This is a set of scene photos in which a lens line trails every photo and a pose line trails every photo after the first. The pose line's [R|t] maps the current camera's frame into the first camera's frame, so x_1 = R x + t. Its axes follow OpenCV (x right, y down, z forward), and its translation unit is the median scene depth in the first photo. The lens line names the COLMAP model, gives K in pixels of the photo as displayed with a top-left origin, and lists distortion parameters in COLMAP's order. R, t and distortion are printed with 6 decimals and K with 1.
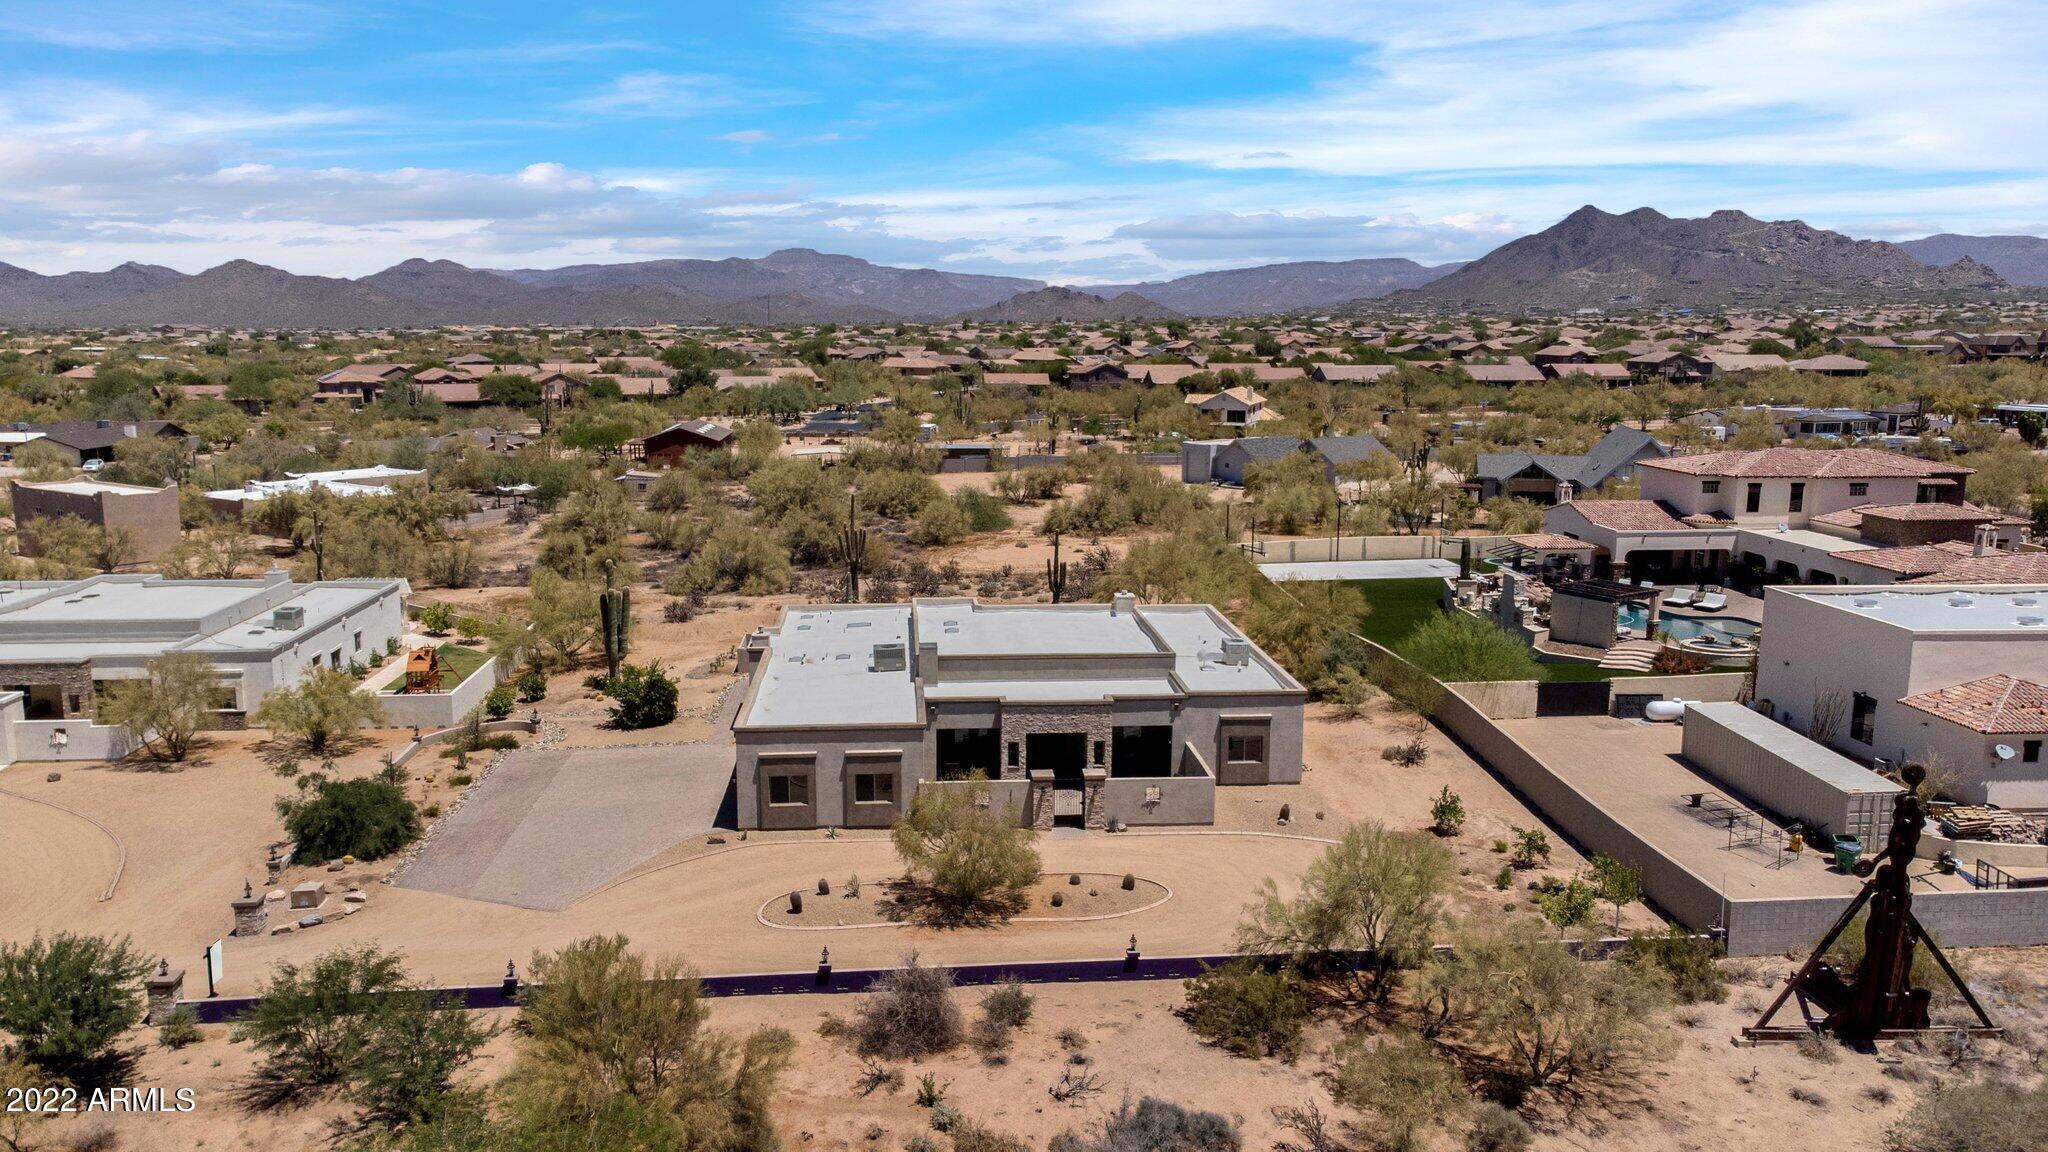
lens RADIAL K [[1525.4, 0, 1024.0], [0, 1525.4, 576.0], [0, 0, 1]] dist [0.046479, 0.001119]
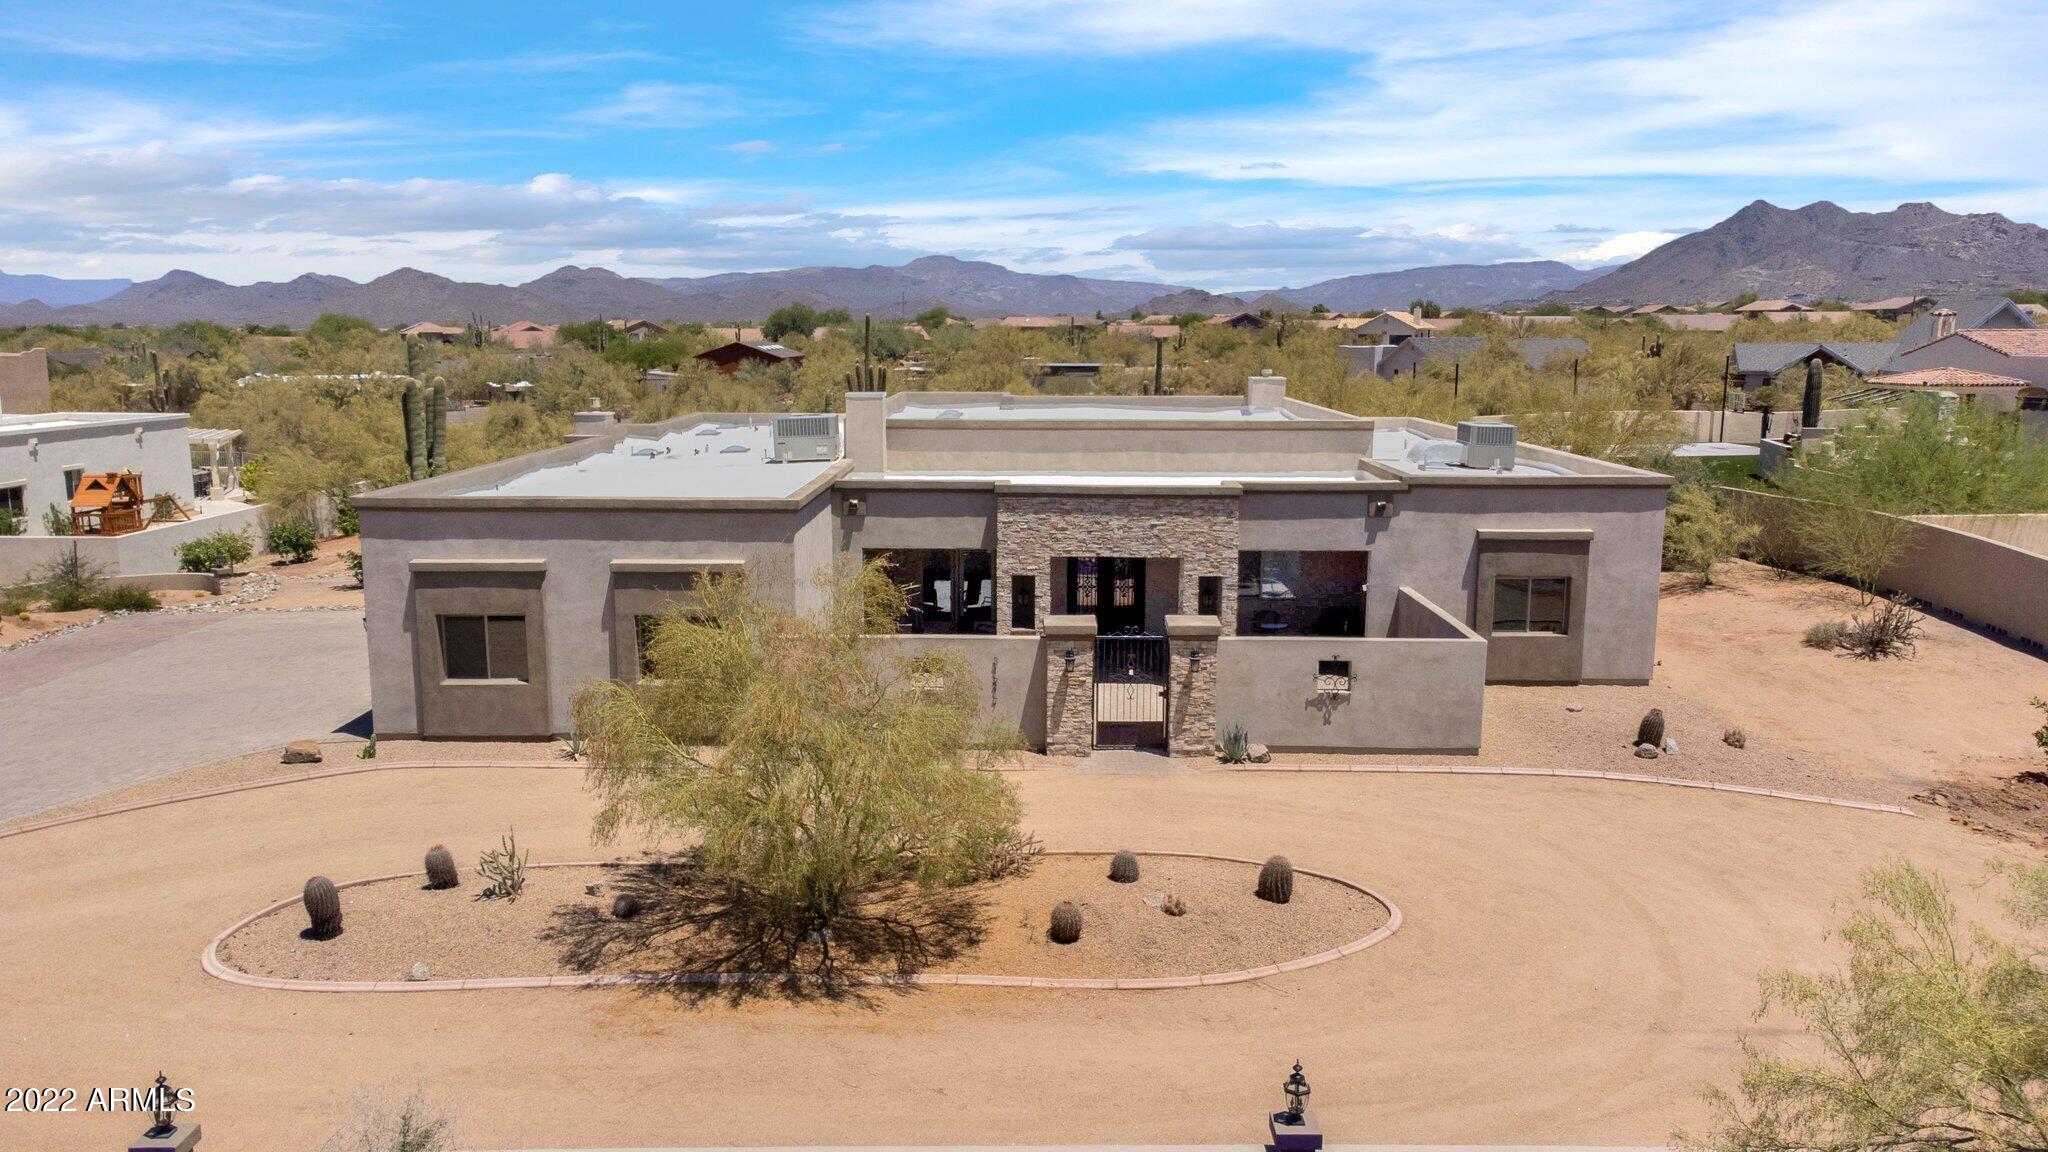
lens RADIAL K [[1521.9, 0, 1024.5], [0, 1521.9, 604.8], [0, 0, 1]] dist [0.016000, 0.072038]
pose [[0.996035, 0.014089, -0.087834, 0.033399], [-0.012869, 0.999813, 0.014439, 0.108902], [0.088021, -0.013251, 0.996030, 0.529849]]
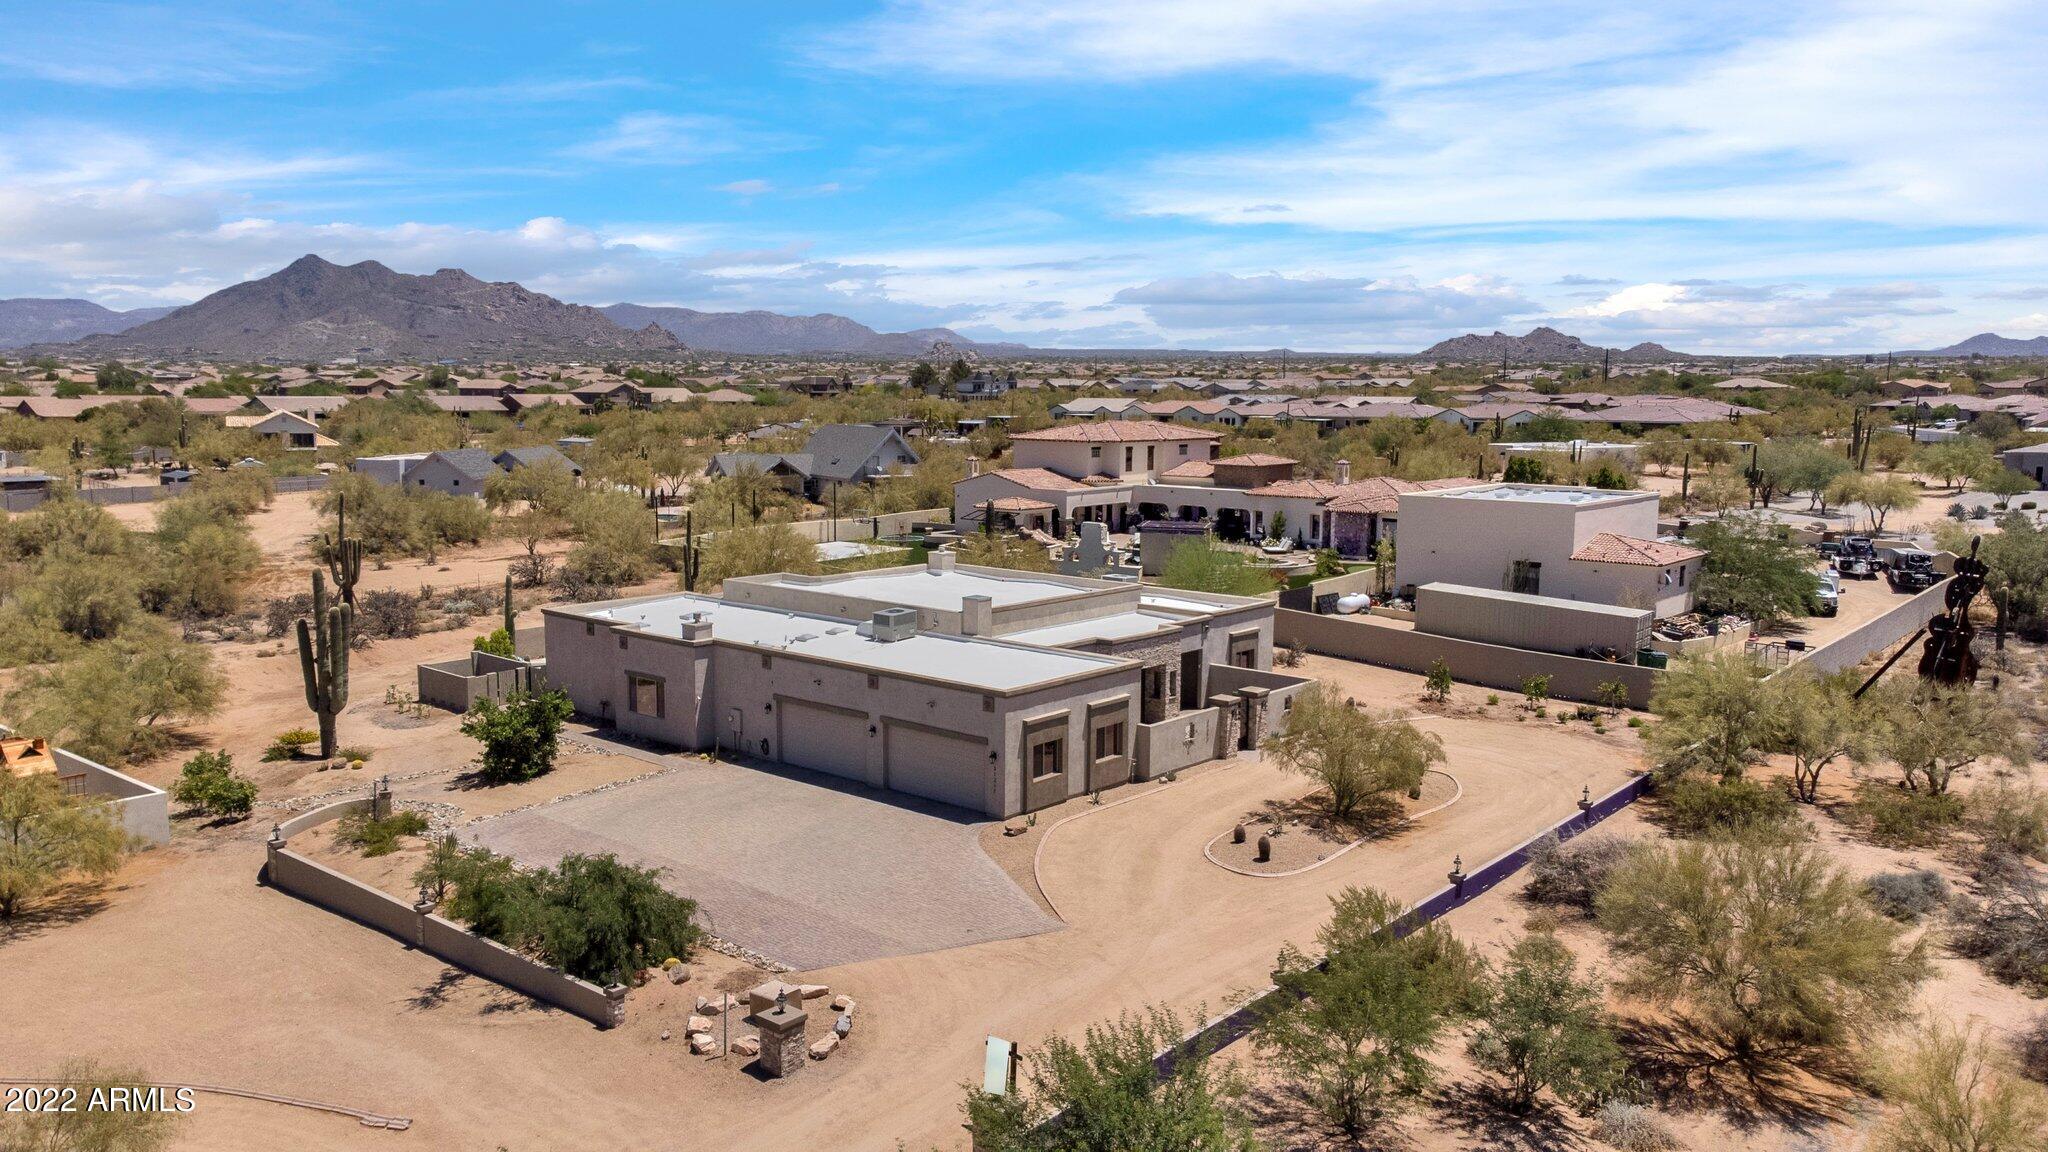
lens RADIAL K [[1525.4, 0, 1024.0], [0, 1525.4, 576.0], [0, 0, 1]] dist [0.046479, 0.001119]
pose [[0.711113, -0.088708, 0.697459, -0.671218], [0.112964, 0.993536, 0.011189, 0.026814], [-0.693943, 0.070831, 0.716538, 0.365929]]
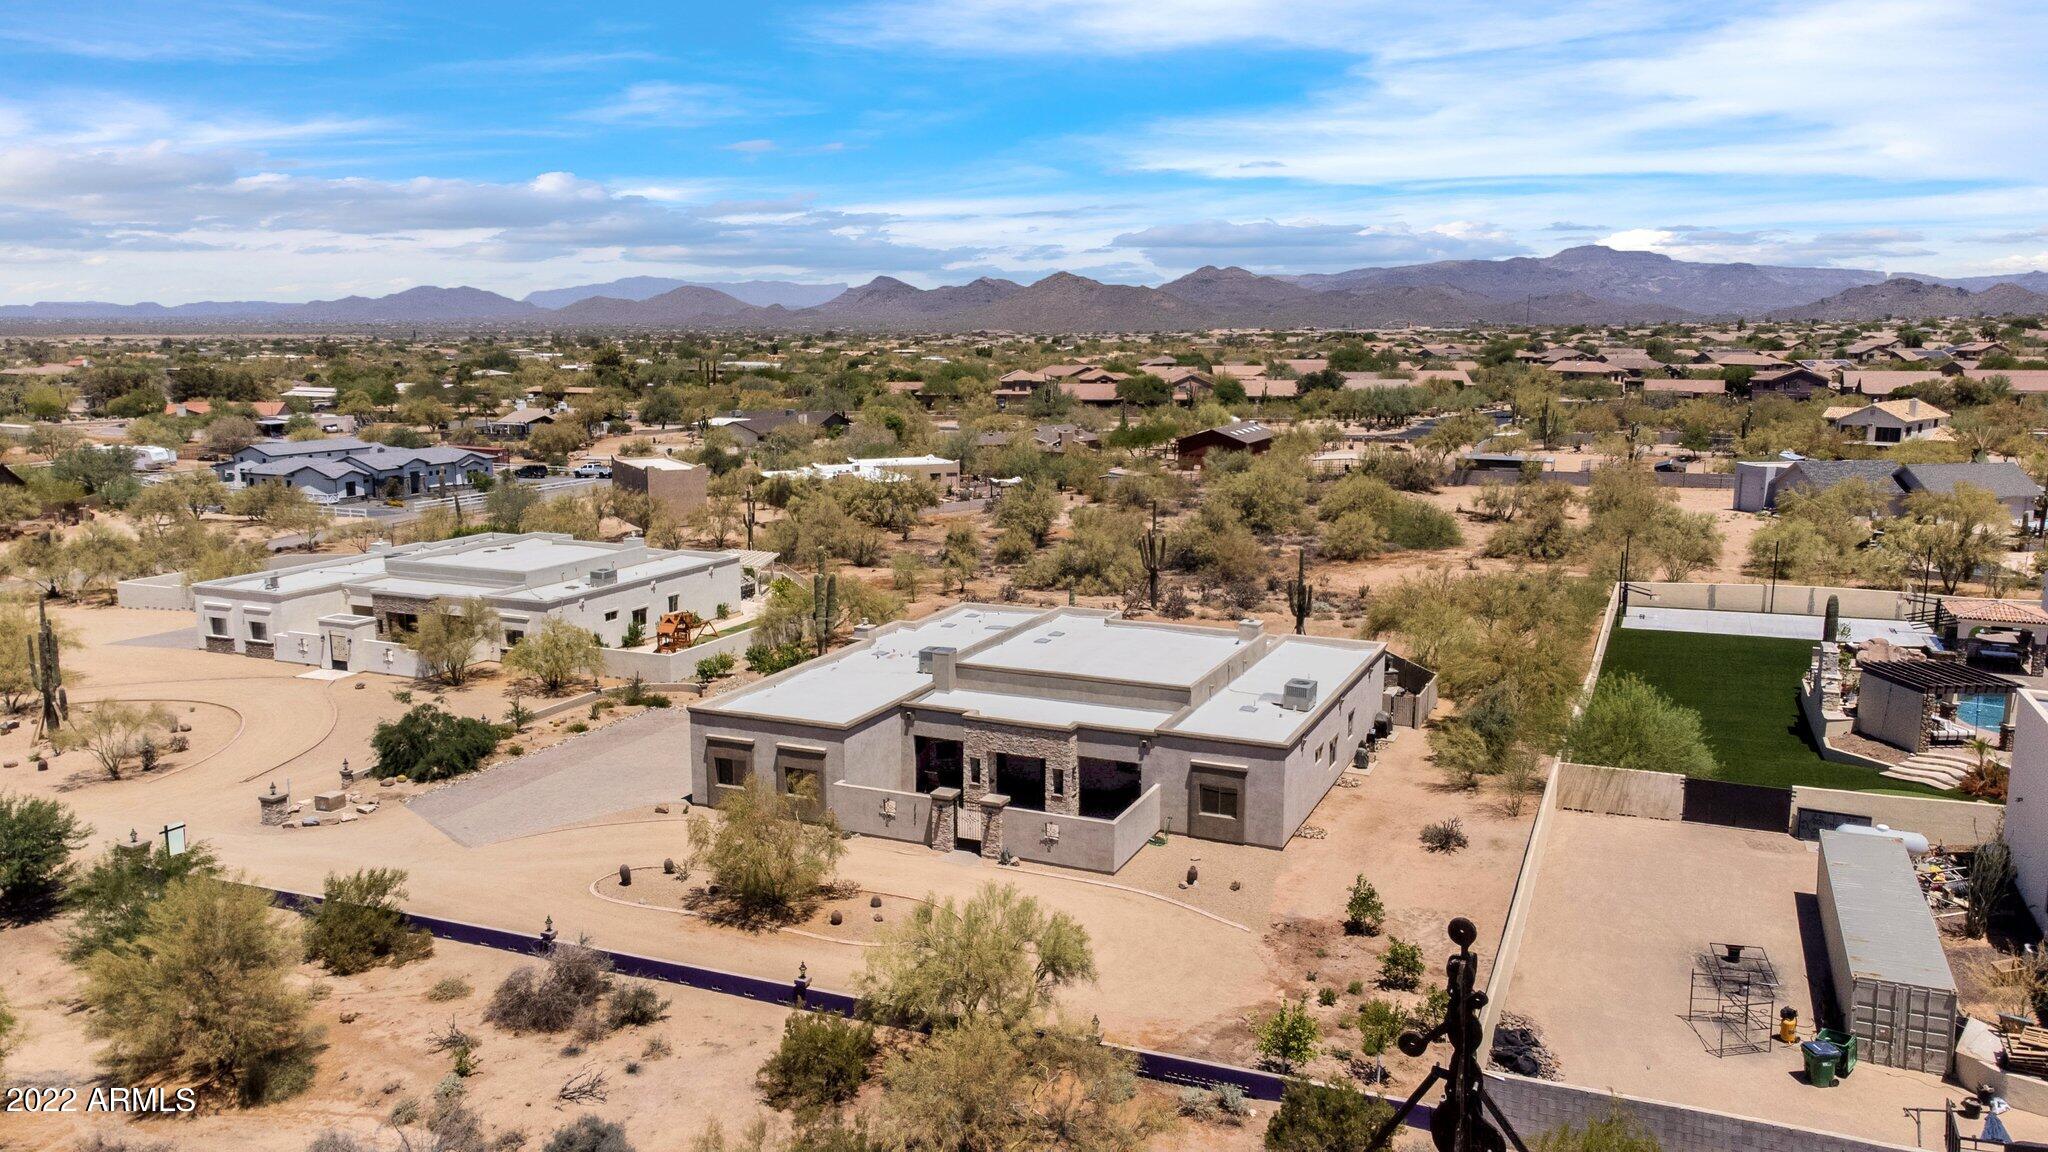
lens RADIAL K [[1533.7, 0, 1017.8], [0, 1533.7, 553.8], [0, 0, 1]] dist [0.038018, 0.006593]
pose [[0.879596, 0.069693, -0.470589, 0.456111], [-0.077257, 0.997006, 0.003249, -0.024988], [0.469407, 0.033499, 0.882346, 0.147194]]
